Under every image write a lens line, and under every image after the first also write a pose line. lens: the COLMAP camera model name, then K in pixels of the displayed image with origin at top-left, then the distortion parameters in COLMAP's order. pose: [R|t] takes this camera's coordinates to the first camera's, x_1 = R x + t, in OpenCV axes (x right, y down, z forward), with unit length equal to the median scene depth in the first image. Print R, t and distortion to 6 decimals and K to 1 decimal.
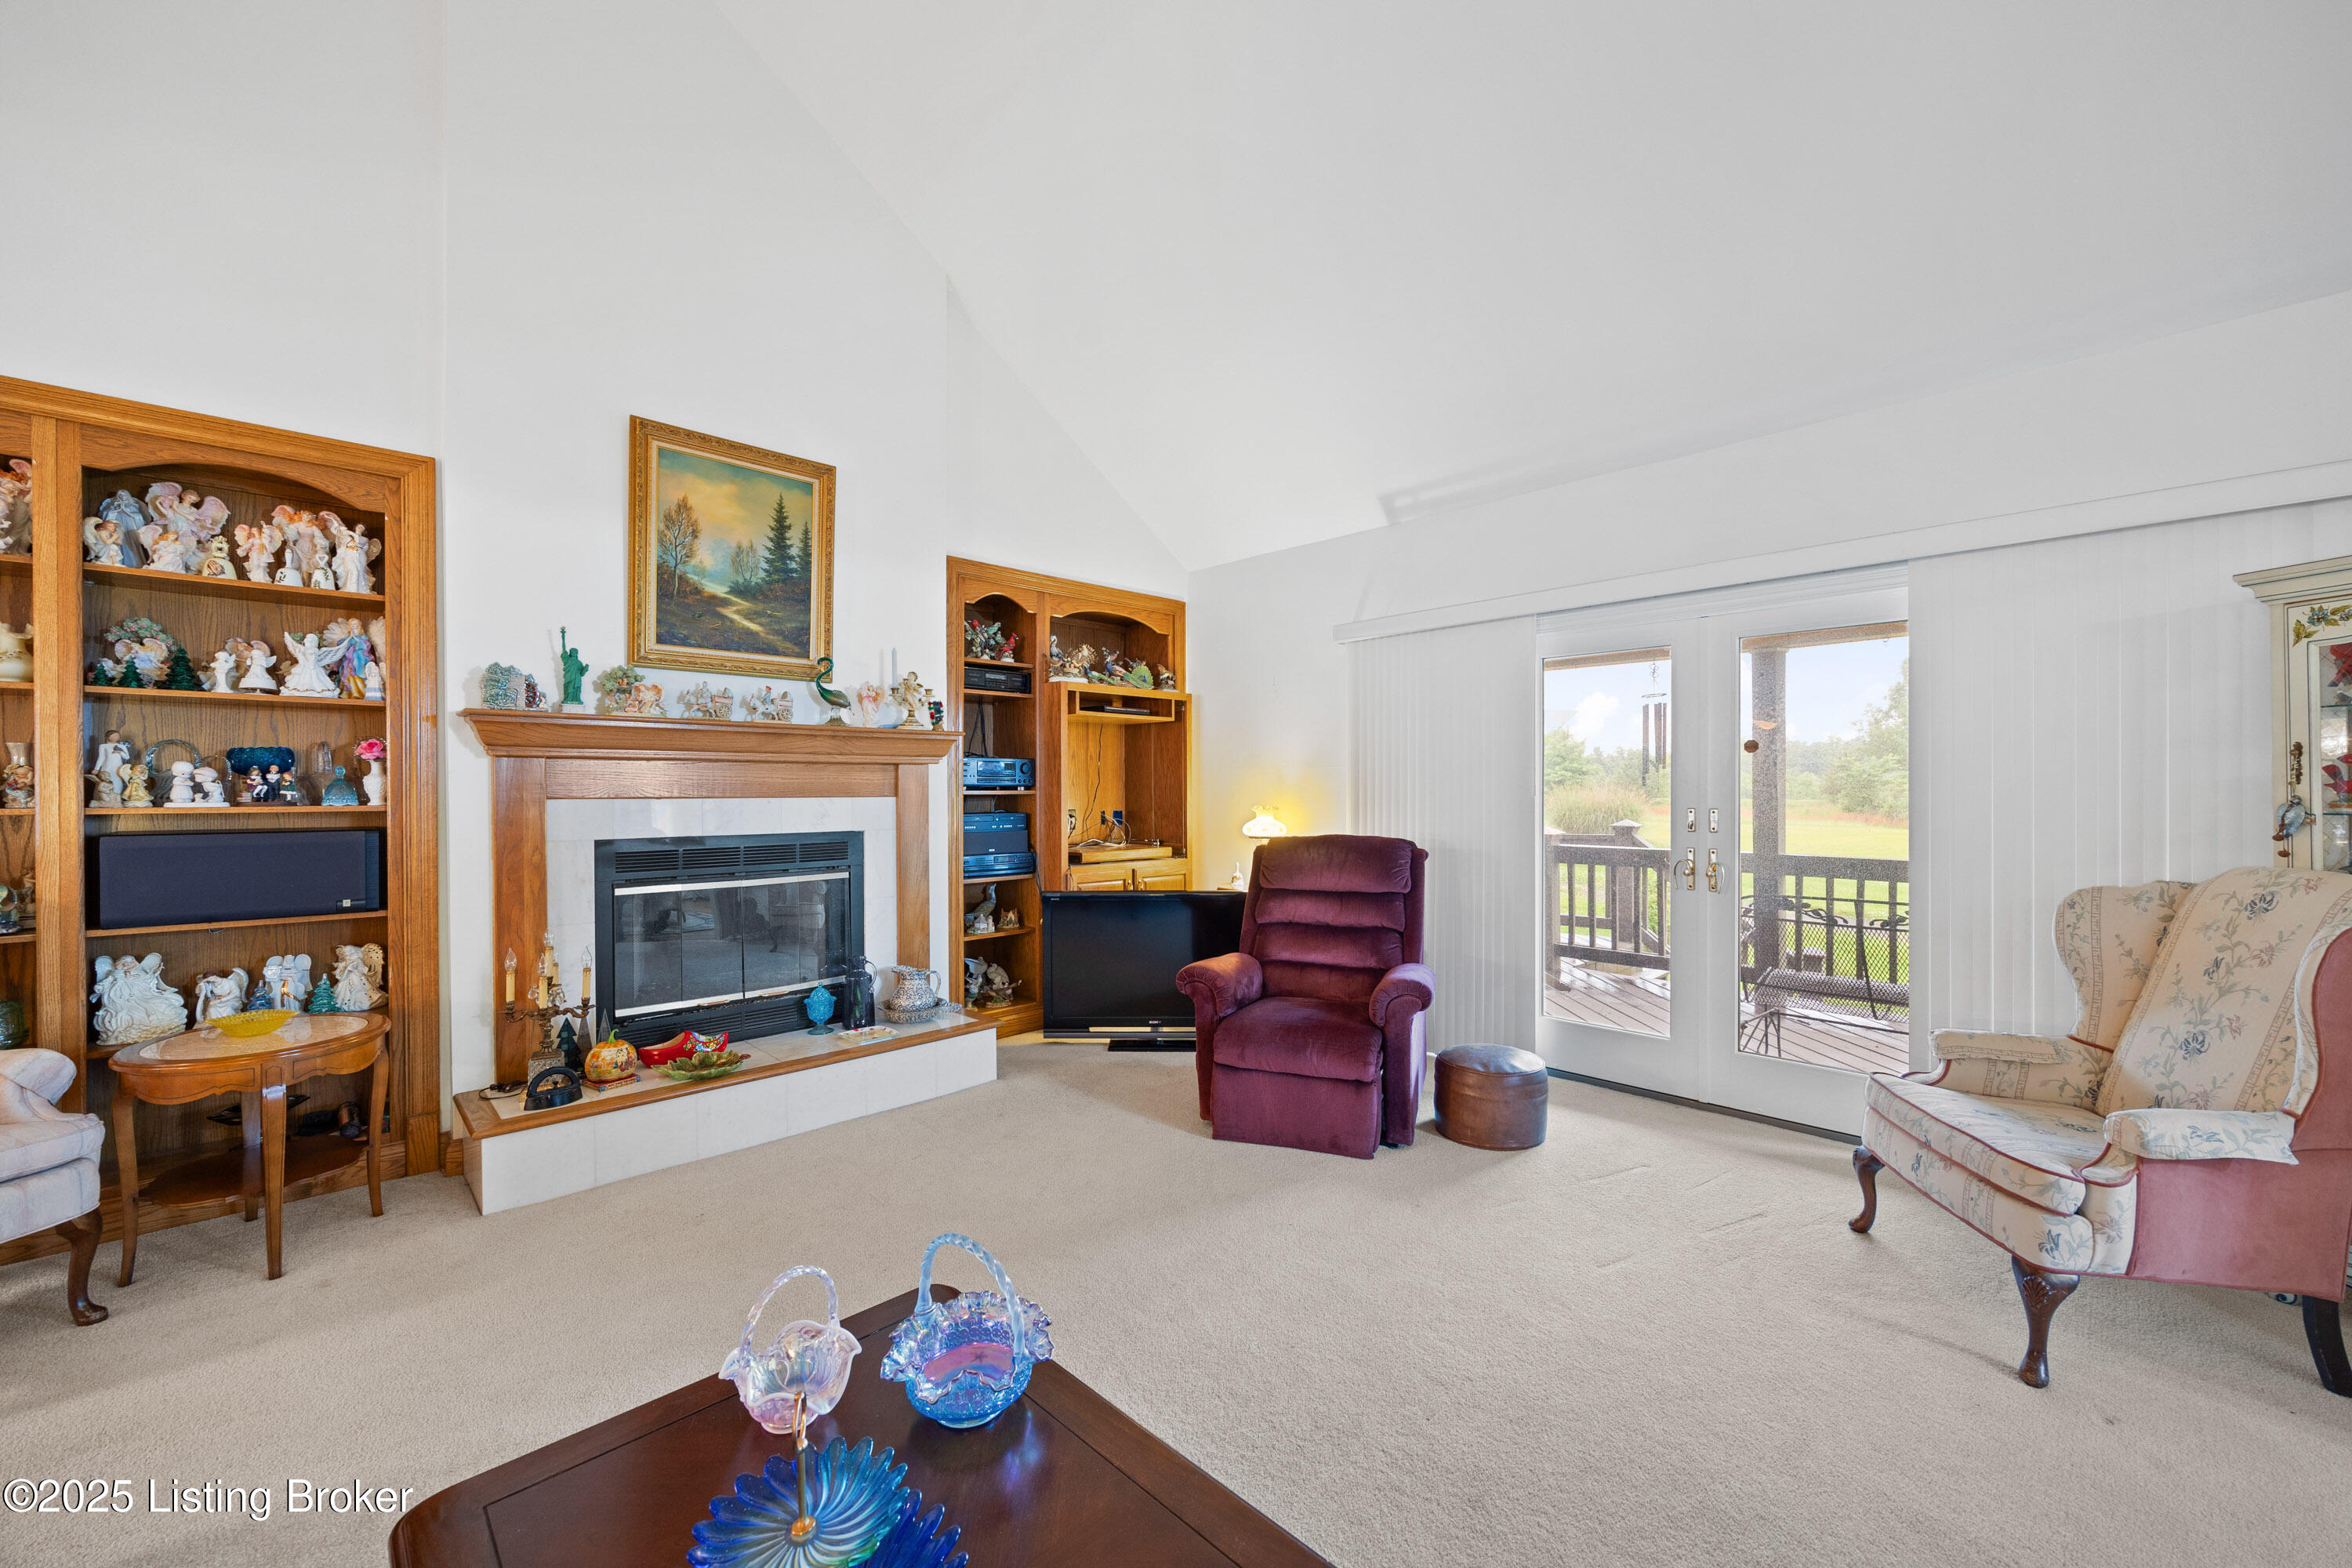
lens RADIAL K [[920.8, 0, 1182.7], [0, 920.8, 775.3], [0, 0, 1]] dist [-0.000438, -0.000040]
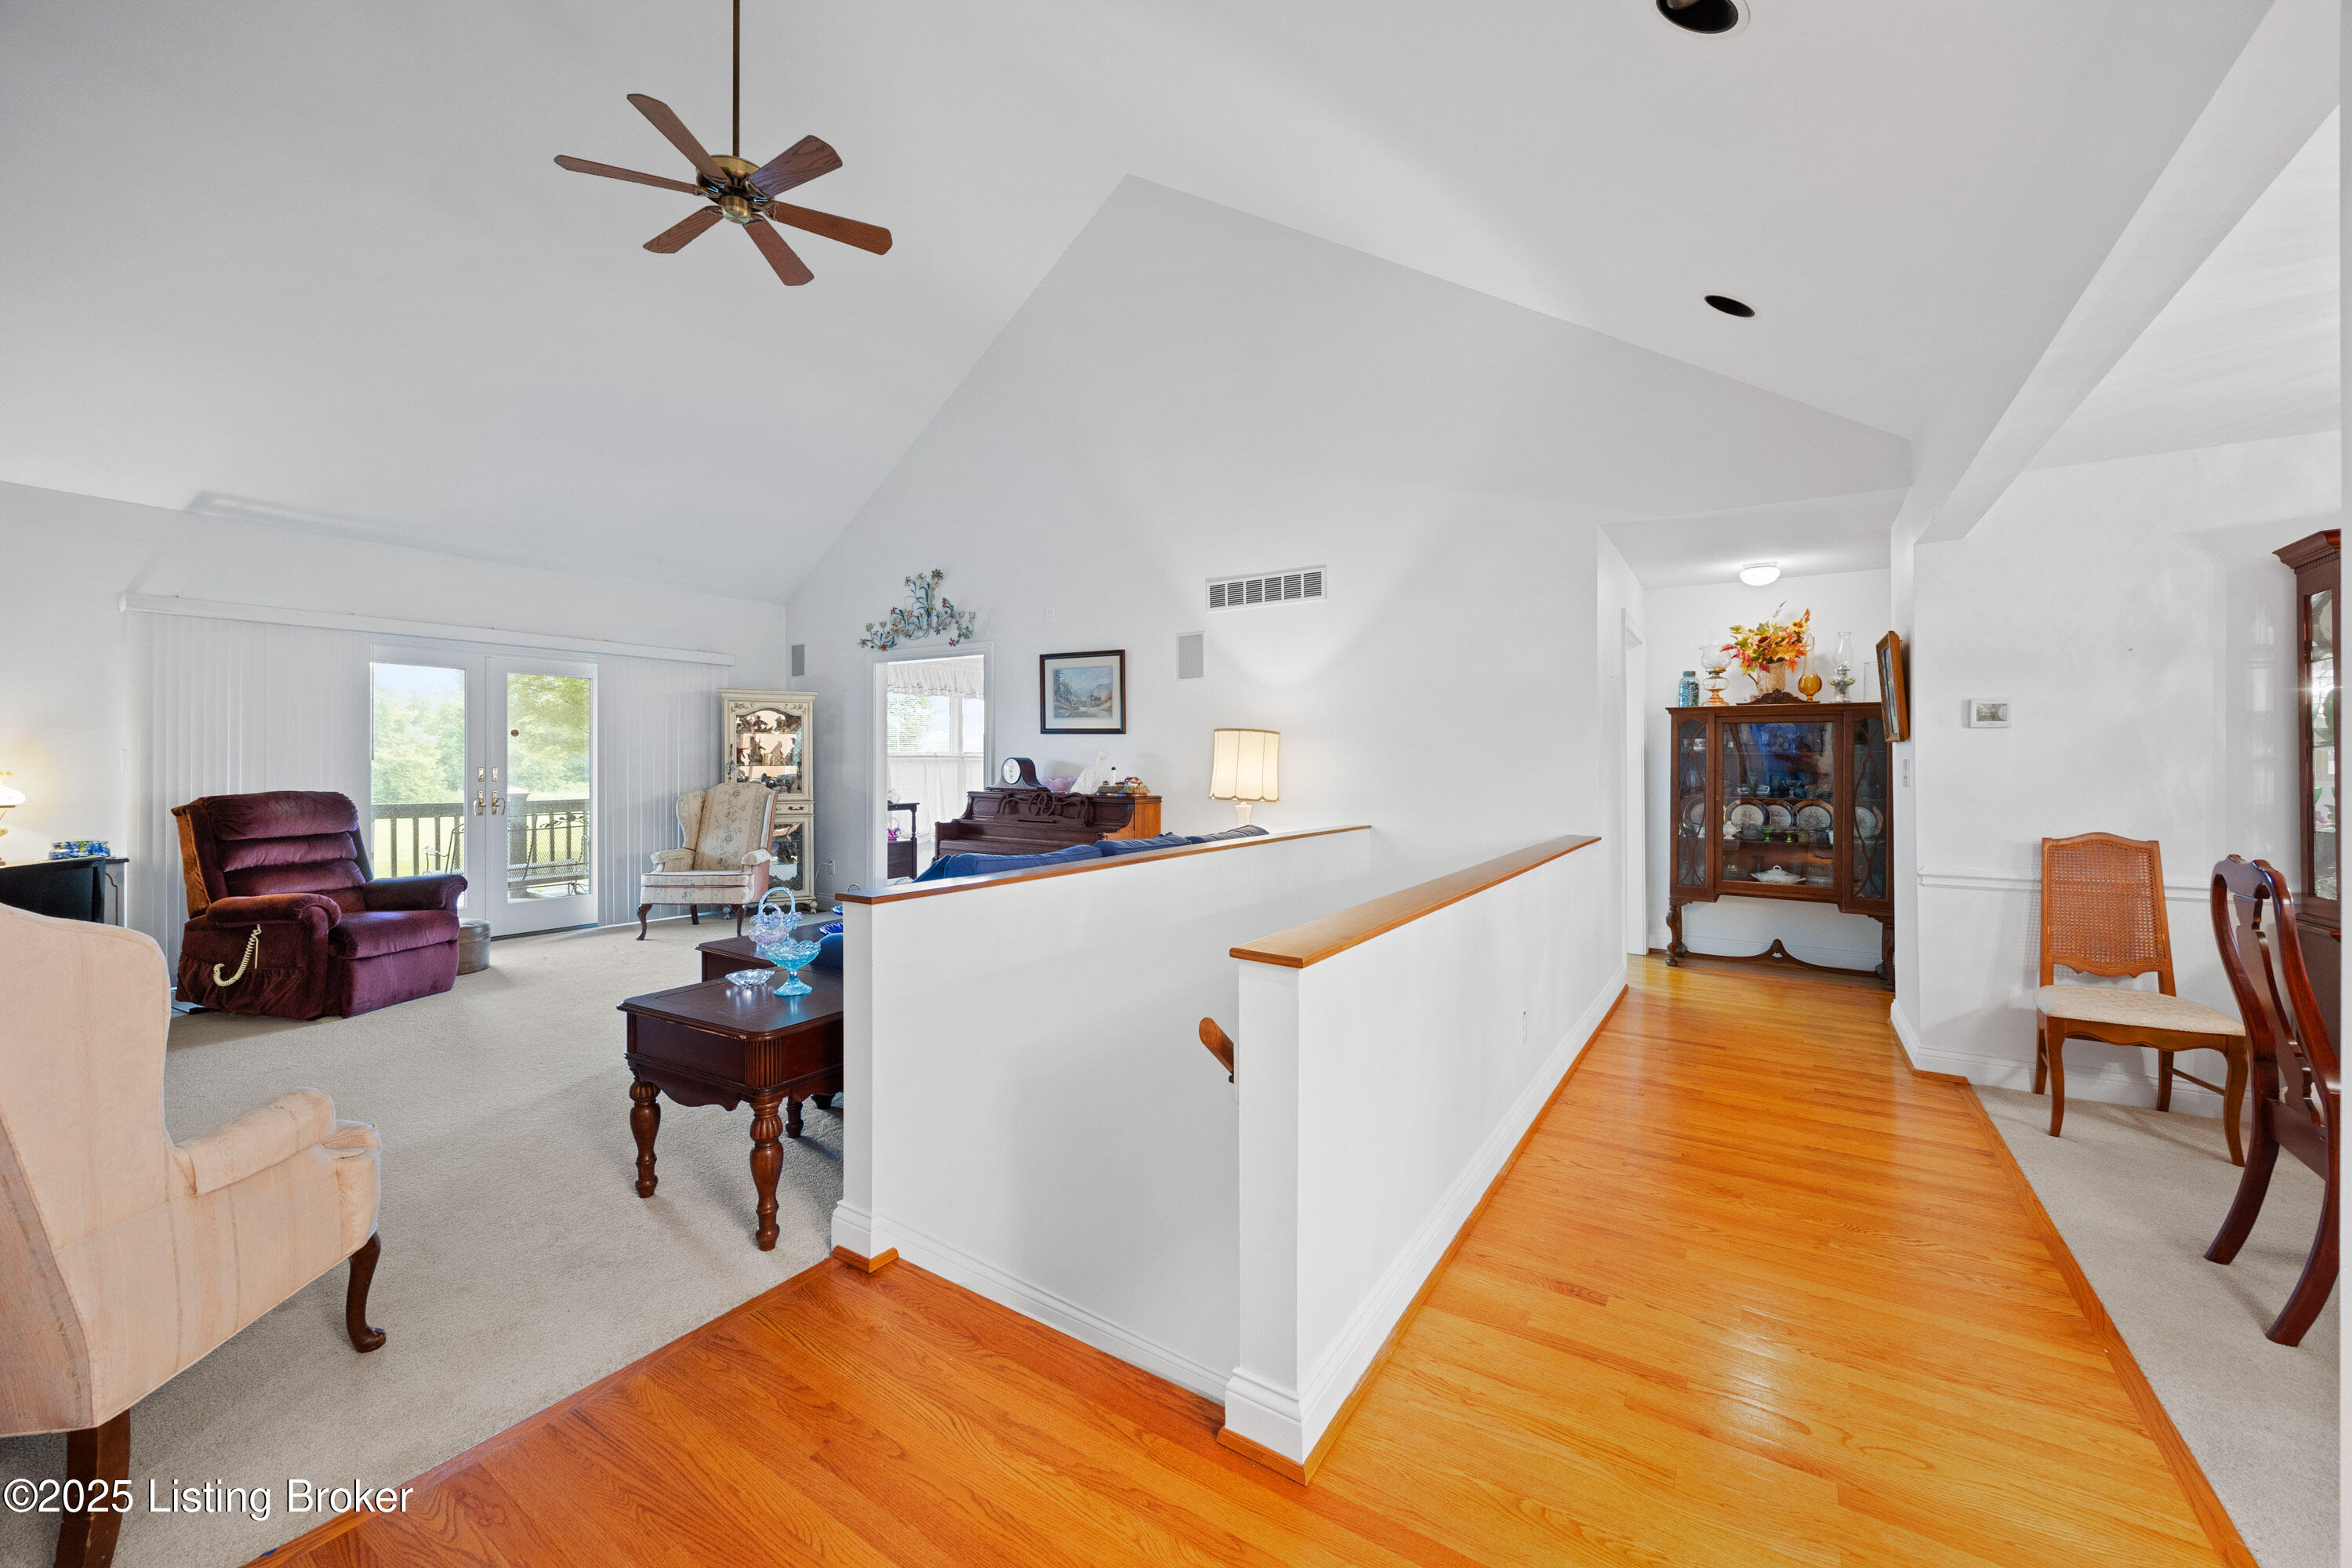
lens RADIAL K [[920.8, 0, 1182.7], [0, 920.8, 775.3], [0, 0, 1]] dist [-0.000438, -0.000040]
pose [[-0.213929, -0.006527, 0.976827, -1.254049], [-0.003227, 0.999977, 0.005975, 0.033036], [-0.976844, -0.001874, -0.213946, 0.102806]]
